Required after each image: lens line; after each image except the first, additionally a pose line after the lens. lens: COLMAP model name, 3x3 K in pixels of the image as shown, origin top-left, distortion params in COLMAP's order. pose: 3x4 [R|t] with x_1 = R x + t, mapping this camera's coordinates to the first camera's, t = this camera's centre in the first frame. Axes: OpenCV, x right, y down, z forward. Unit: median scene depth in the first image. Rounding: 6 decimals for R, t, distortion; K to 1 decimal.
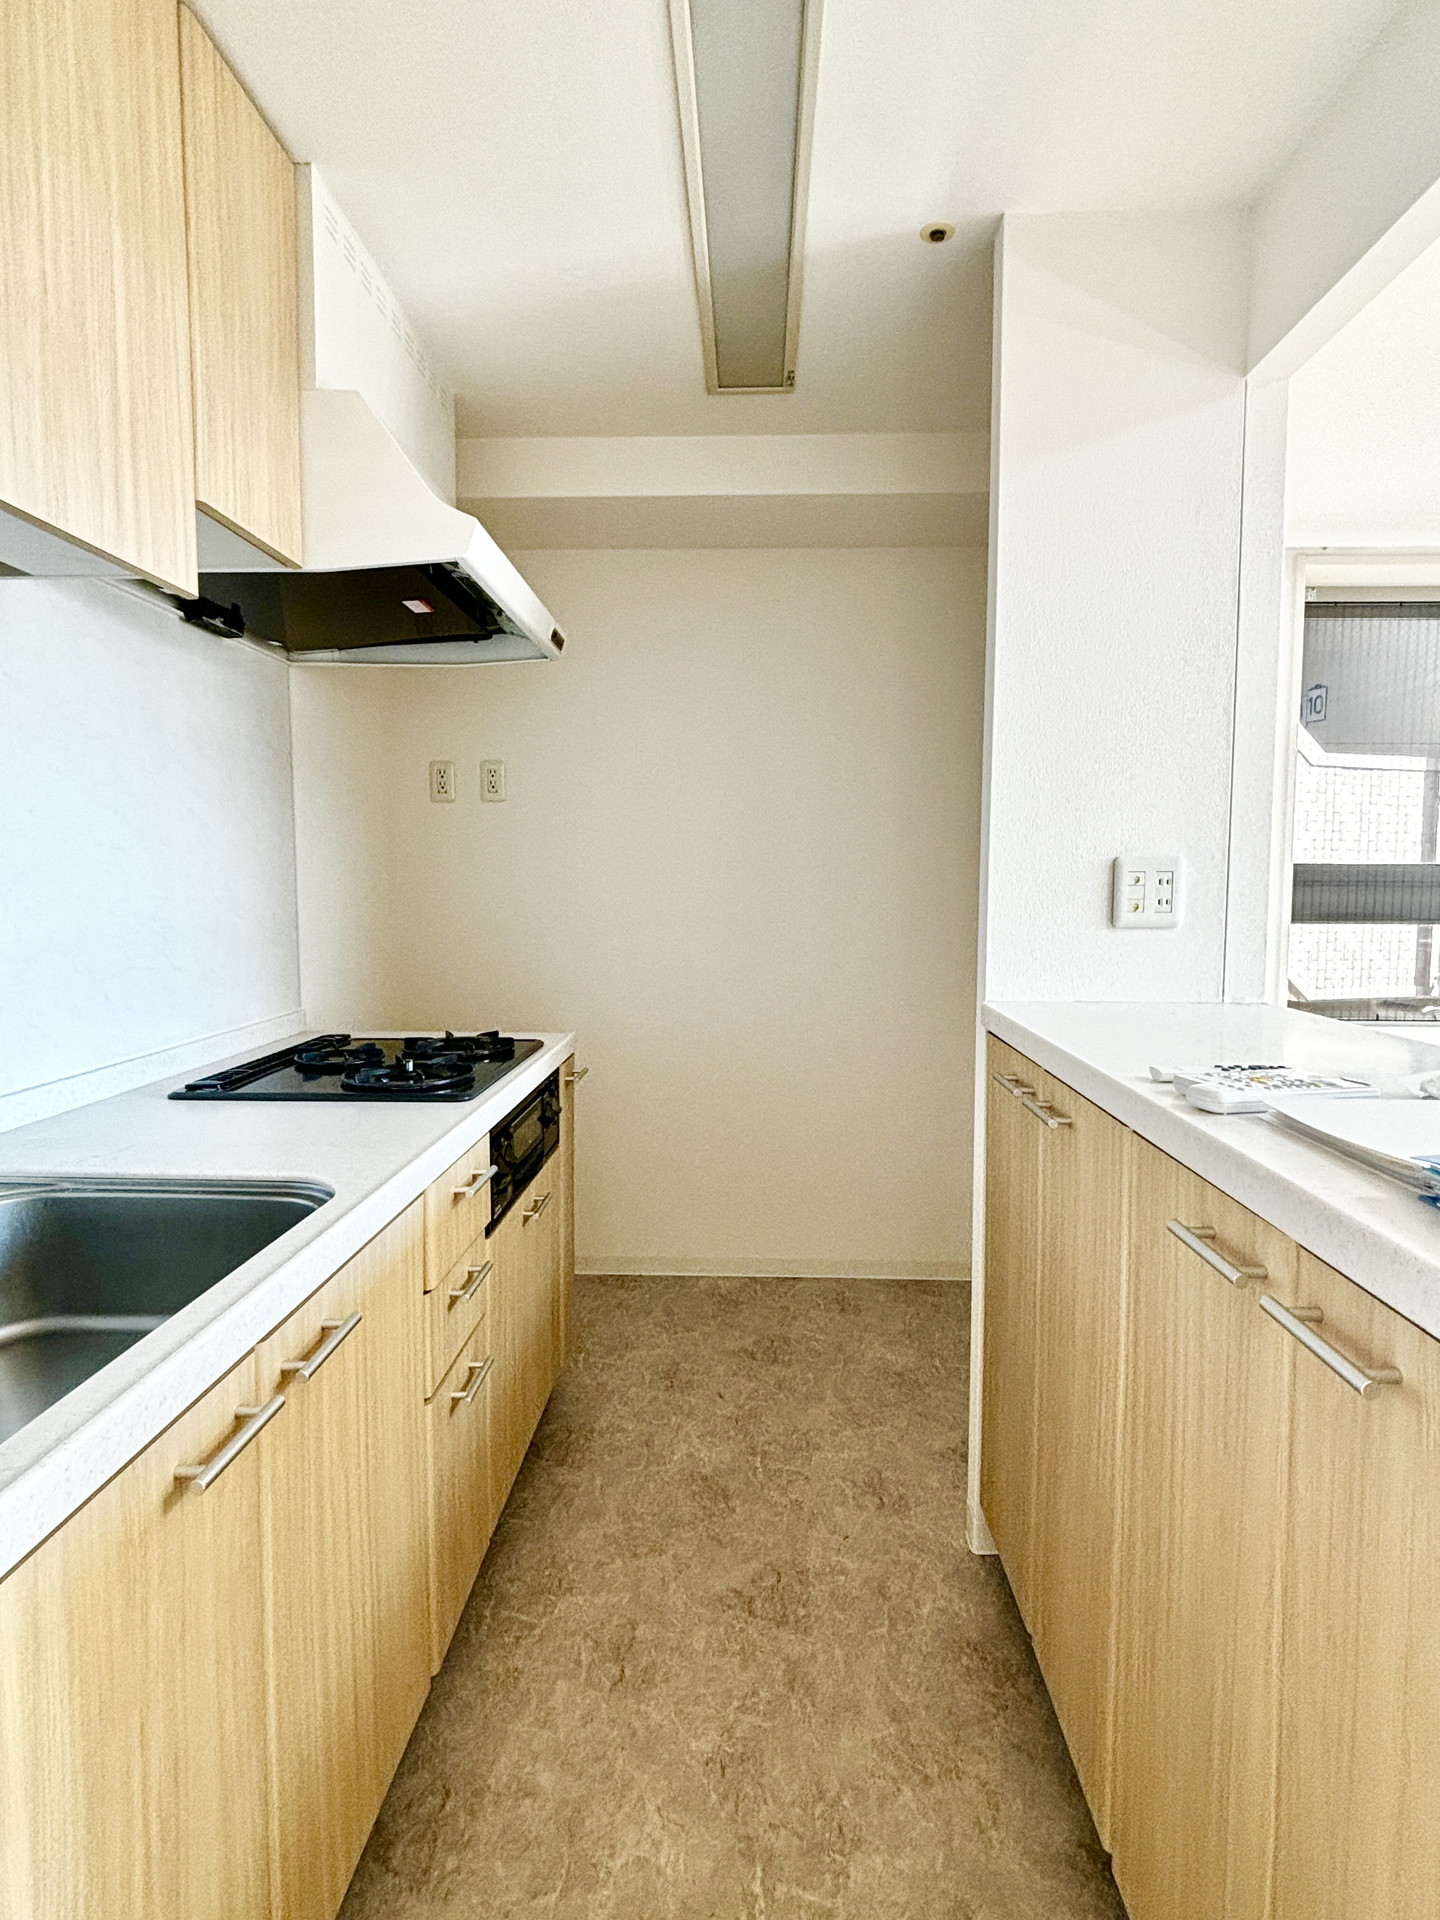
lens RADIAL K [[1018.3, 0, 728.8], [0, 1018.3, 949.4], [0, 0, 1]] dist [-0.003197, 0.001946]
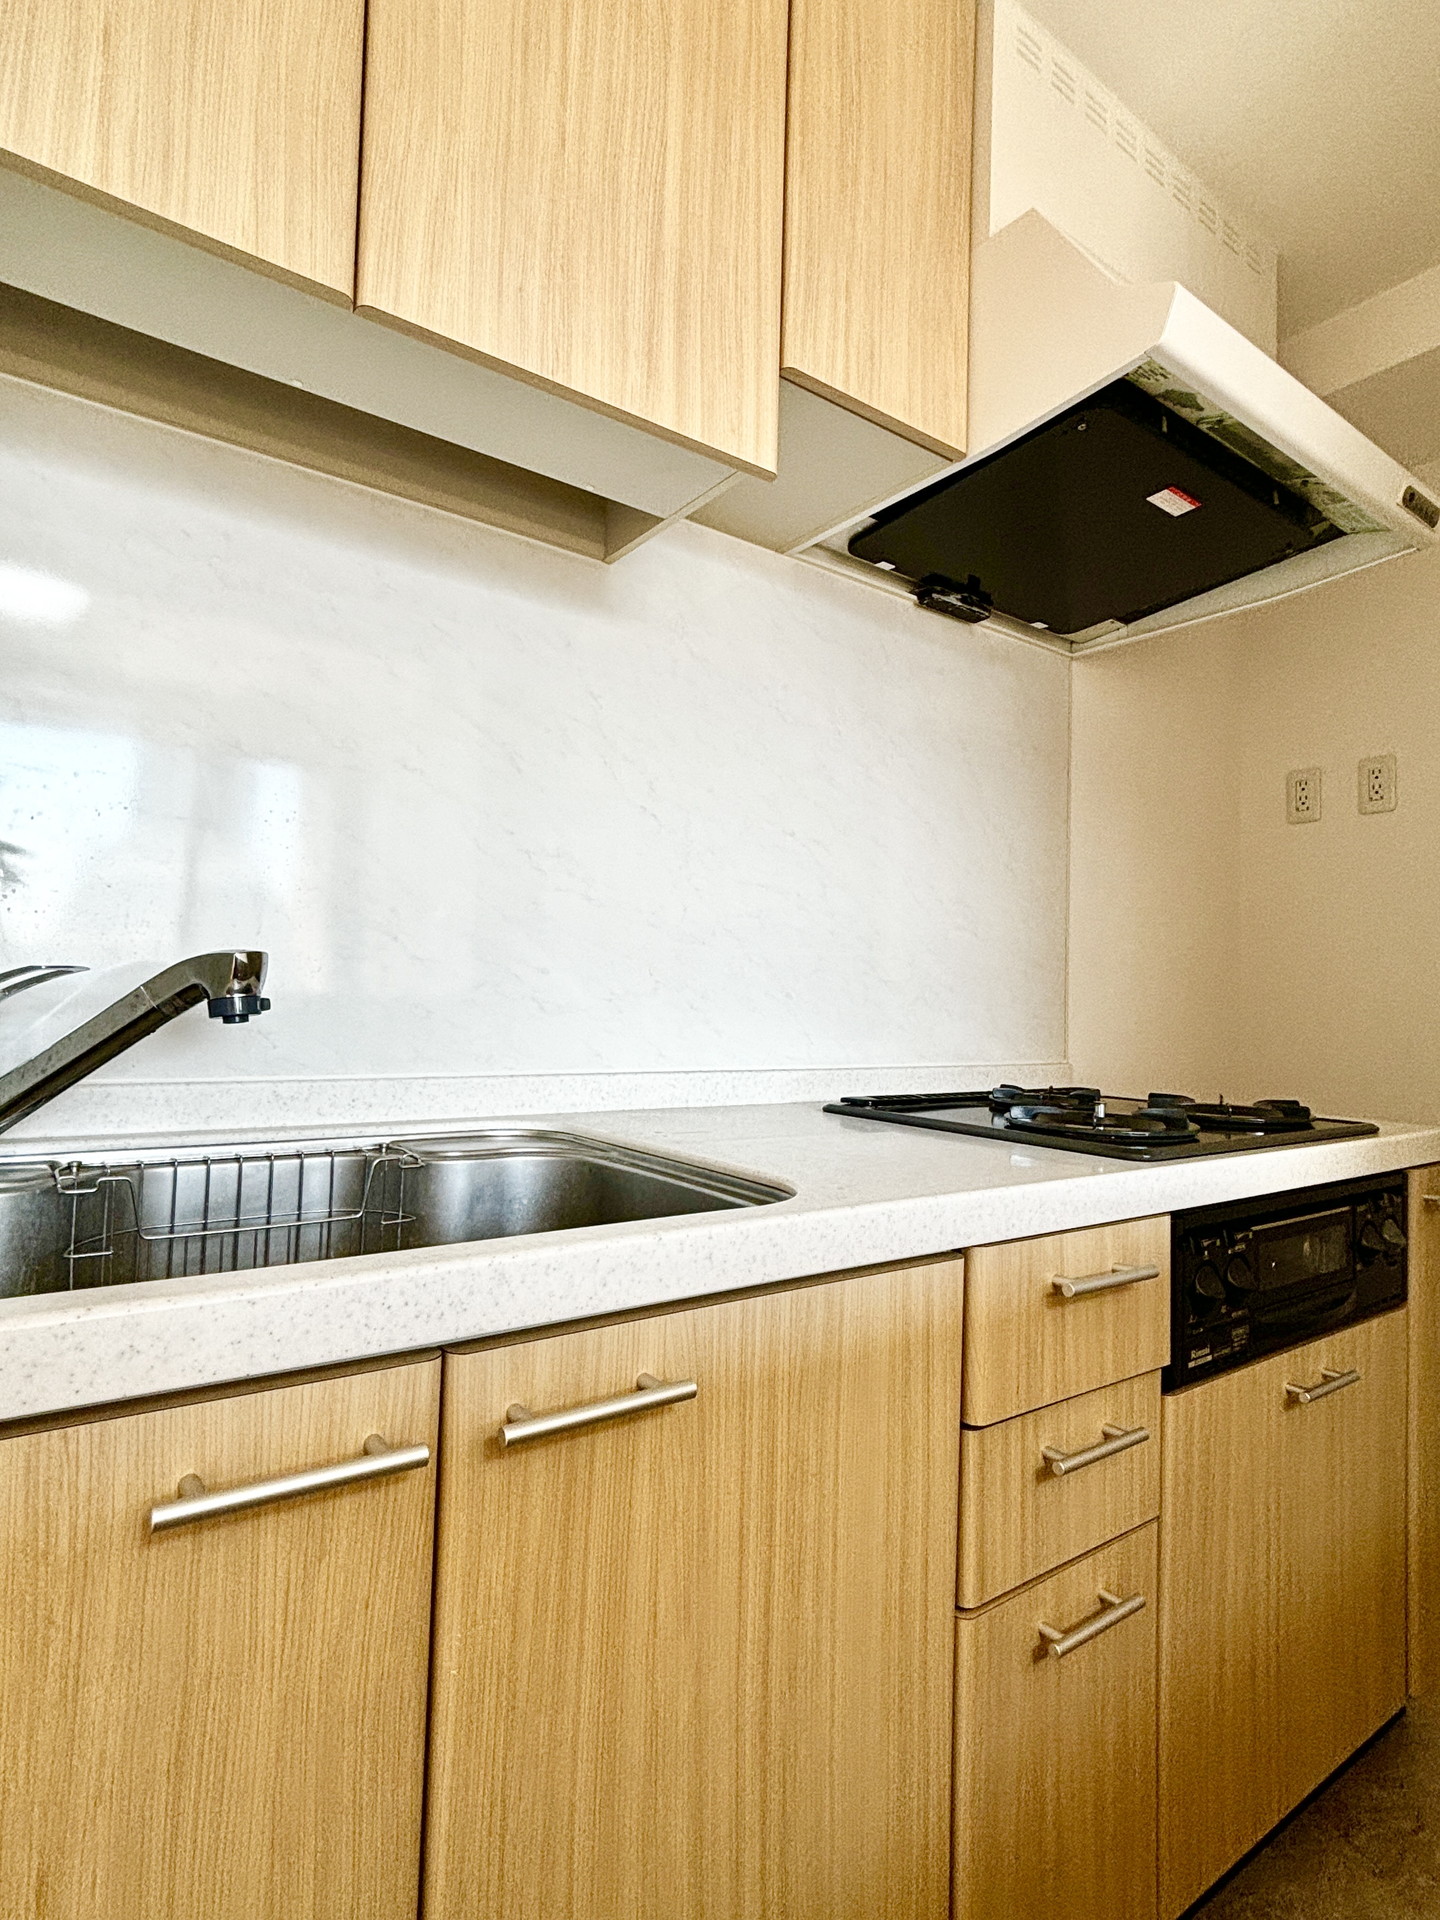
lens RADIAL K [[1018.3, 0, 726.8], [0, 1018.3, 953.2], [0, 0, 1]] dist [-0.003197, 0.001946]
pose [[0.615142, -0.019944, -0.788164, 0.087262], [-0.083395, 0.992426, -0.090200, 0.098973], [0.783994, 0.121215, 0.608819, 0.392651]]
